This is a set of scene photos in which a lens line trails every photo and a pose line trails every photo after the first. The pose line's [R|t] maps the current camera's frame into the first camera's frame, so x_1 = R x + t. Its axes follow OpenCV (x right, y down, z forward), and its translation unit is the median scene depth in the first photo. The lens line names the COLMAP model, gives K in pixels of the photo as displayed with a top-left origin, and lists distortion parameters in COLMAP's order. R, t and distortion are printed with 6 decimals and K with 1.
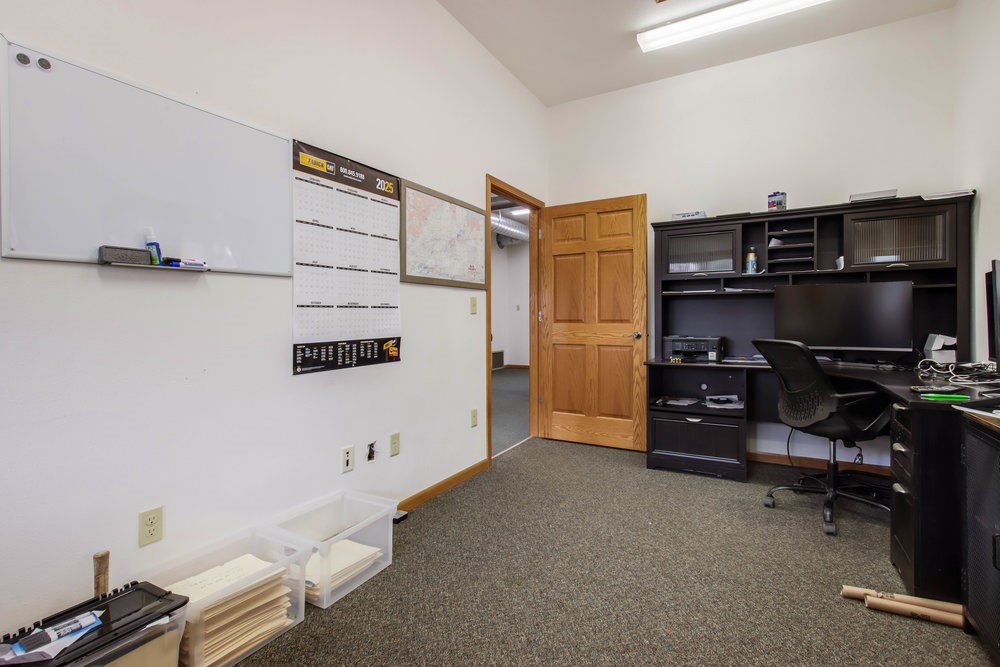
lens RADIAL K [[472.2, 0, 500.0], [0, 472.2, 326.6], [0, 0, 1]] dist [0.005897, -0.000392]
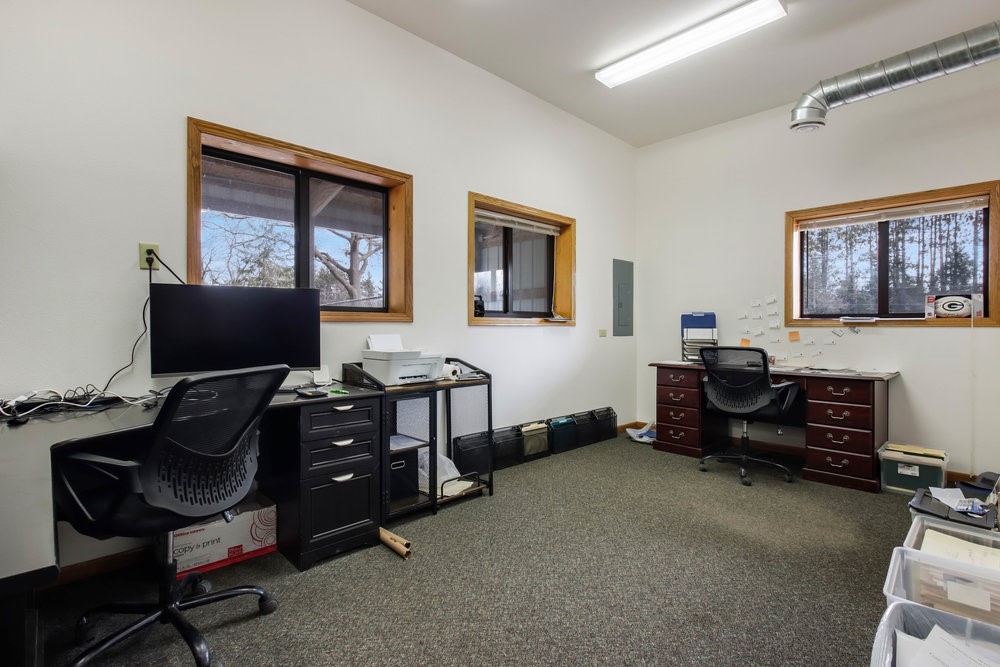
lens RADIAL K [[472.2, 0, 500.3], [0, 472.2, 330.9], [0, 0, 1]] dist [0.005897, -0.000392]
pose [[-0.957156, -0.001166, 0.289570, 0.136322], [0.004105, 0.999837, 0.017594, -0.034776], [-0.289543, 0.018029, -0.956995, 1.953909]]
